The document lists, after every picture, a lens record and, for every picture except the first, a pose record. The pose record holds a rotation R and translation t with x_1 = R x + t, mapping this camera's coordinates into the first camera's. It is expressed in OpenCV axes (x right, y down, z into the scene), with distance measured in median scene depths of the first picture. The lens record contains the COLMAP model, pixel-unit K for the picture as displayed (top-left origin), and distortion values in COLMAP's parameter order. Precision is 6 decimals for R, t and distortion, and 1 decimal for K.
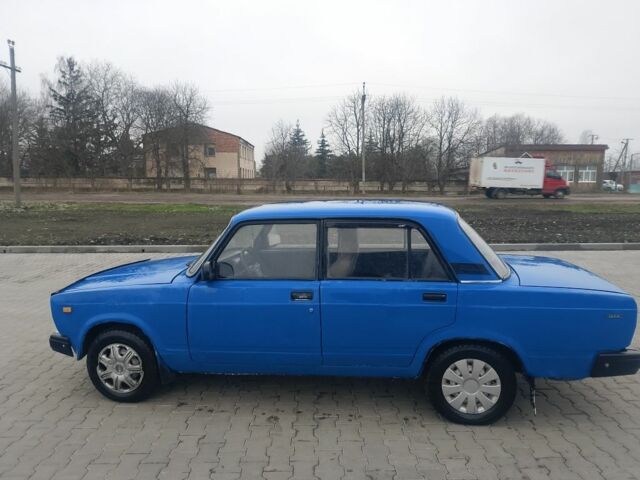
lens RADIAL K [[480.8, 0, 325.5], [0, 480.8, 223.5], [0, 0, 1]] dist [0.040058, -0.051410]
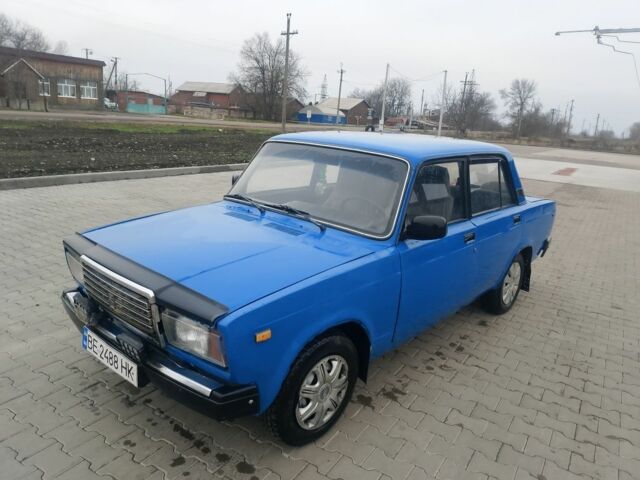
lens RADIAL K [[480.8, 0, 319.7], [0, 480.8, 240.7], [0, 0, 1]] dist [0.040058, -0.051410]
pose [[0.548965, -0.170169, 0.818340, -0.060147], [0.000842, 0.979168, 0.203048, -0.002333], [-0.835845, -0.110777, 0.537672, 0.043666]]
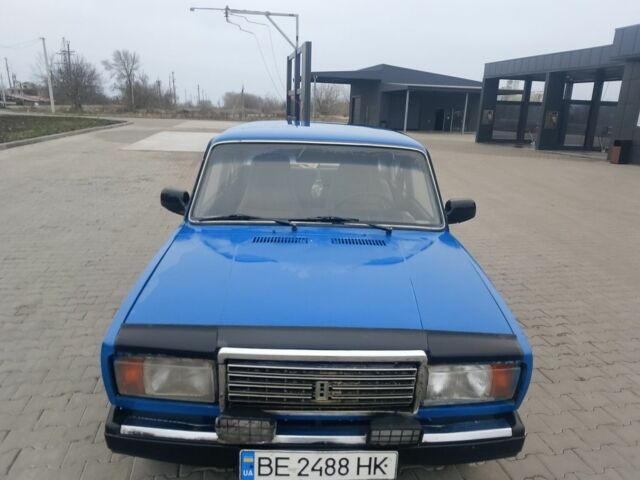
lens RADIAL K [[480.8, 0, 325.3], [0, 480.8, 239.9], [0, 0, 1]] dist [0.040058, -0.051410]
pose [[-0.170928, -0.260581, 0.950201, -0.062447], [0.049694, 0.960886, 0.272451, -0.005661], [-0.984029, 0.093789, -0.151293, 0.082891]]
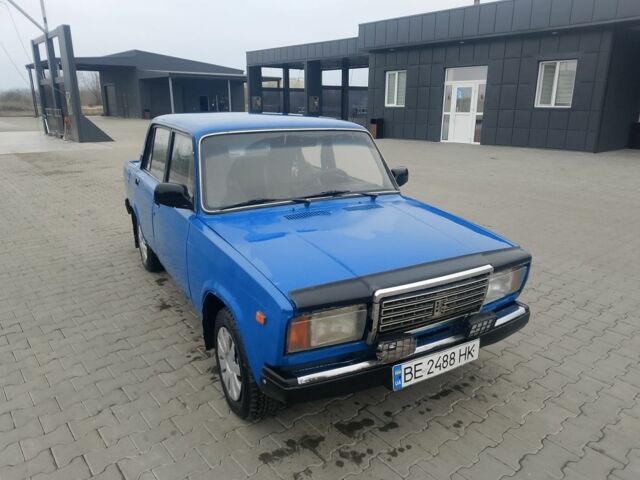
lens RADIAL K [[480.8, 0, 322.9], [0, 480.8, 237.5], [0, 0, 1]] dist [0.040058, -0.051410]
pose [[-0.615270, -0.213908, 0.758740, -0.060240], [0.065124, 0.945399, 0.319342, -0.007738], [-0.785622, 0.245894, -0.567745, 0.108018]]
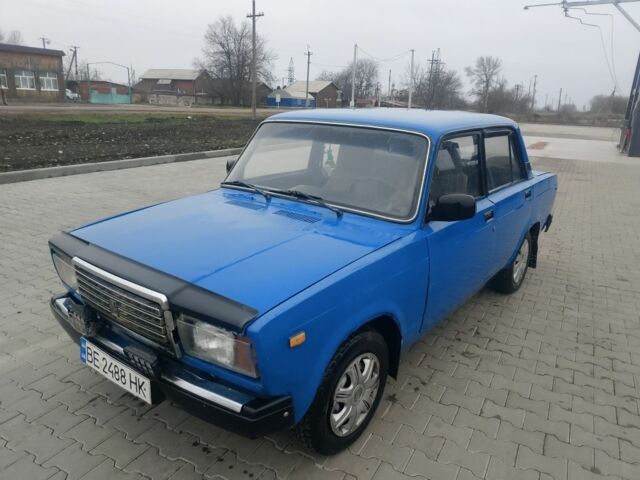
lens RADIAL K [[480.8, 0, 318.9], [0, 480.8, 236.2], [0, 0, 1]] dist [0.040058, -0.051410]
pose [[0.497555, -0.215244, 0.840303, -0.058657], [0.038329, 0.973234, 0.226599, -0.001784], [-0.866585, -0.080537, 0.492487, 0.049333]]
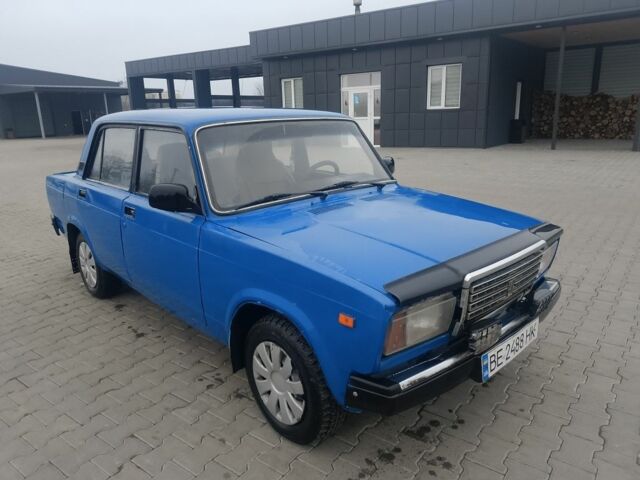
lens RADIAL K [[480.8, 0, 321.8], [0, 480.8, 240.2], [0, 0, 1]] dist [0.040058, -0.051410]
pose [[-0.782994, -0.135902, 0.607002, -0.048090], [0.083353, 0.944116, 0.318900, -0.005758], [-0.616420, 0.300292, -0.727909, 0.114742]]
